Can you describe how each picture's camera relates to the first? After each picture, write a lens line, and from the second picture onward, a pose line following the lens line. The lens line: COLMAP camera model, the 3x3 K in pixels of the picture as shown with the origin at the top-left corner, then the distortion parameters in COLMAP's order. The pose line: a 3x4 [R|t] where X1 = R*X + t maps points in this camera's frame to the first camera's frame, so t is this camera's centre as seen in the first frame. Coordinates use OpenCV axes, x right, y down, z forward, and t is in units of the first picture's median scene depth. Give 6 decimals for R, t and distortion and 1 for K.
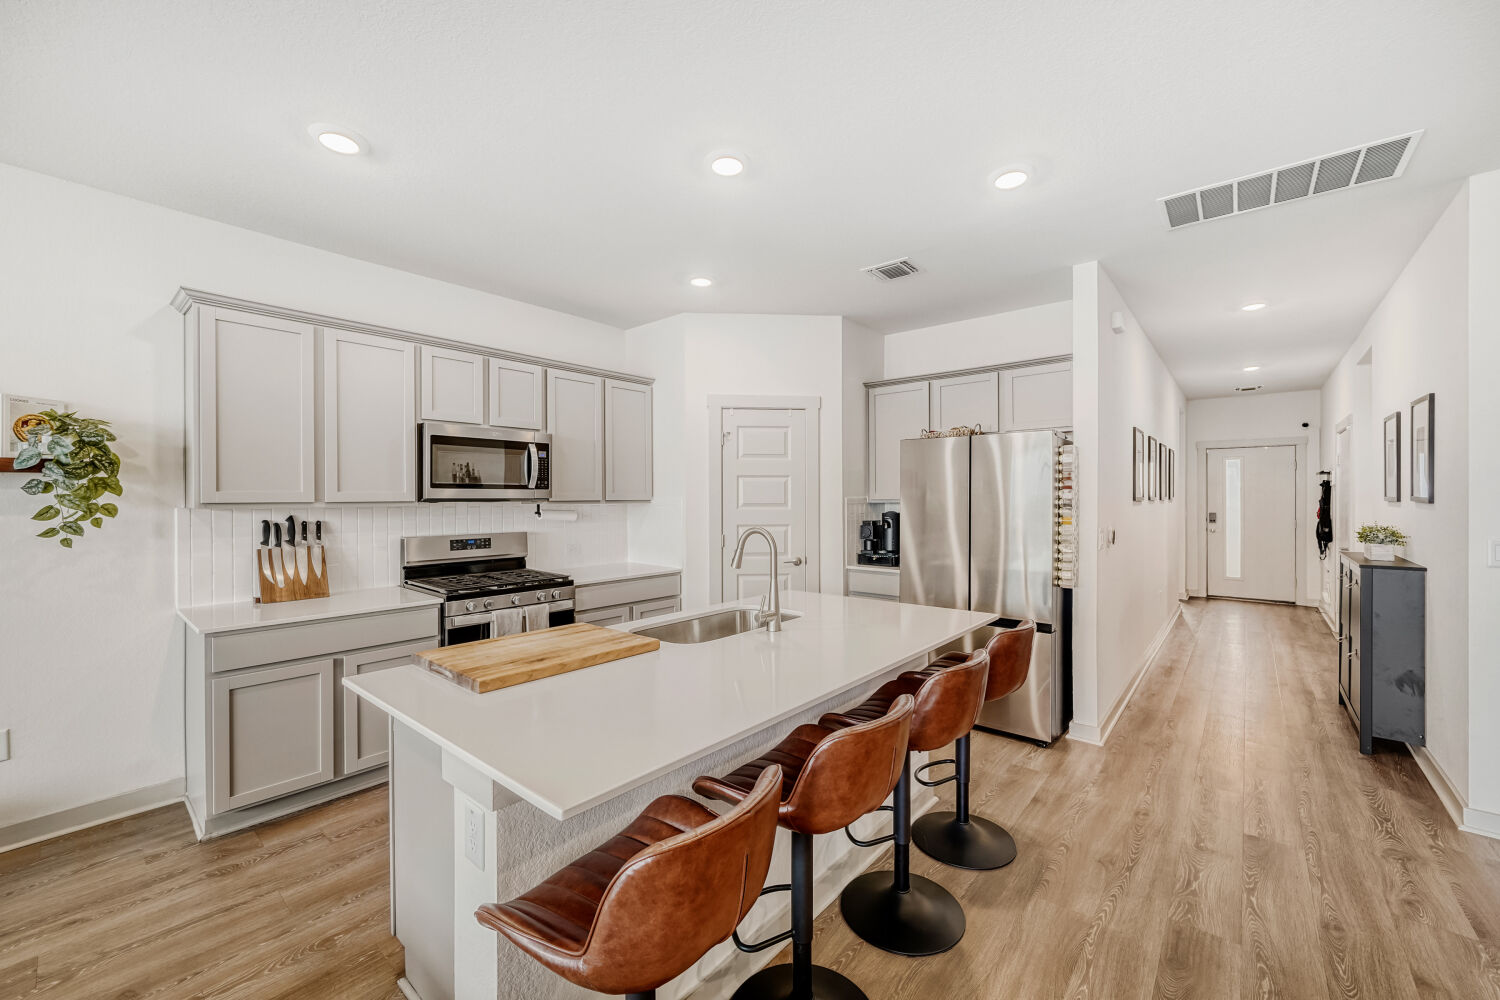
lens RADIAL K [[594.1, 0, 750.1], [0, 594.1, 503.6], [0, 0, 1]] dist [-0.000886, -0.000126]
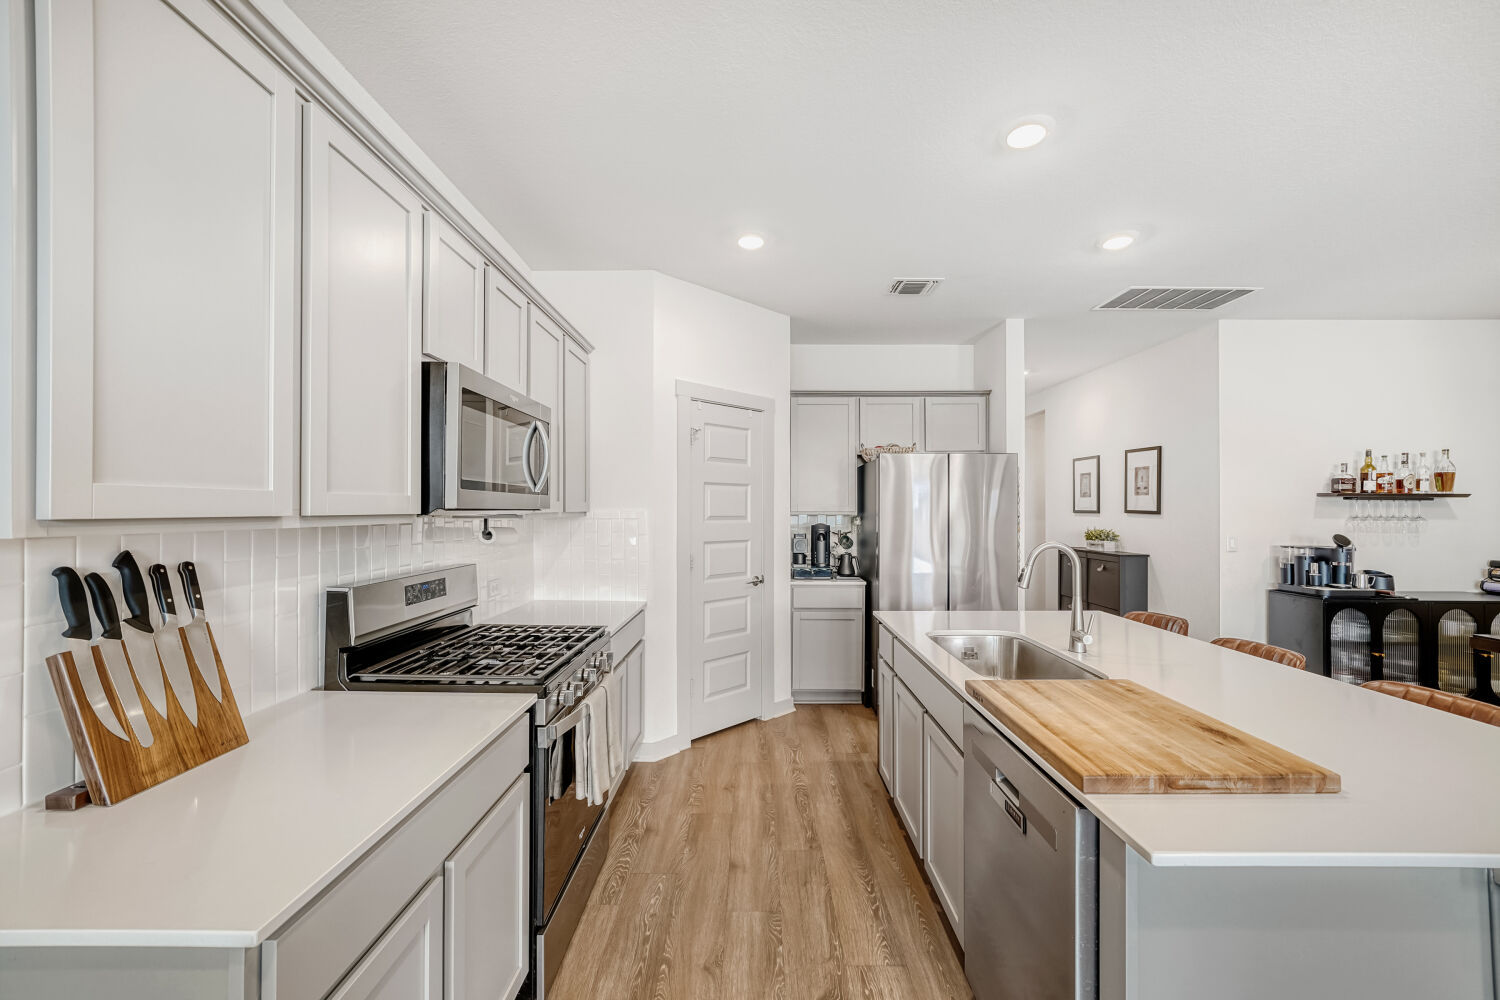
lens RADIAL K [[594.1, 0, 747.0], [0, 594.1, 511.1], [0, 0, 1]] dist [-0.000886, -0.000126]
pose [[0.766033, 0.002095, 0.642798, -0.669602], [0.004789, 0.999948, -0.008966, -0.000082], [-0.642783, 0.009946, 0.765983, 0.432540]]
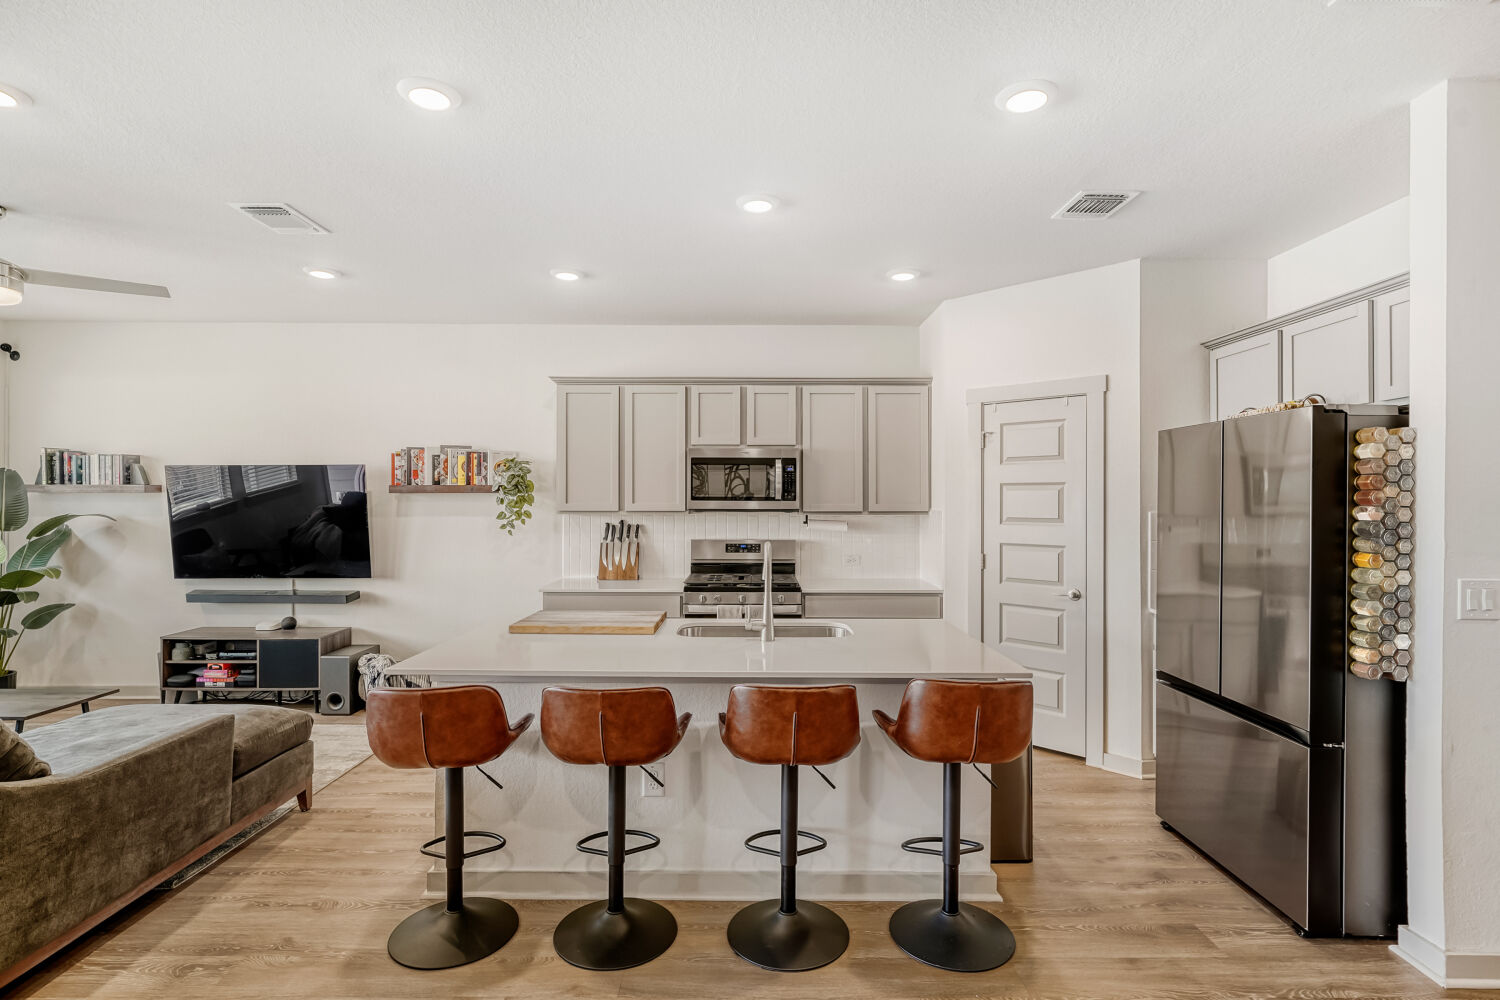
lens RADIAL K [[743.8, 0, 751.4], [0, 743.8, 489.9], [0, 0, 1]] dist [0.014526, 0.001116]
pose [[0.654186, -0.007942, -0.756292, 0.709129], [-0.011132, 0.999735, -0.020127, -0.017440], [0.756252, 0.021586, 0.653925, 0.075179]]
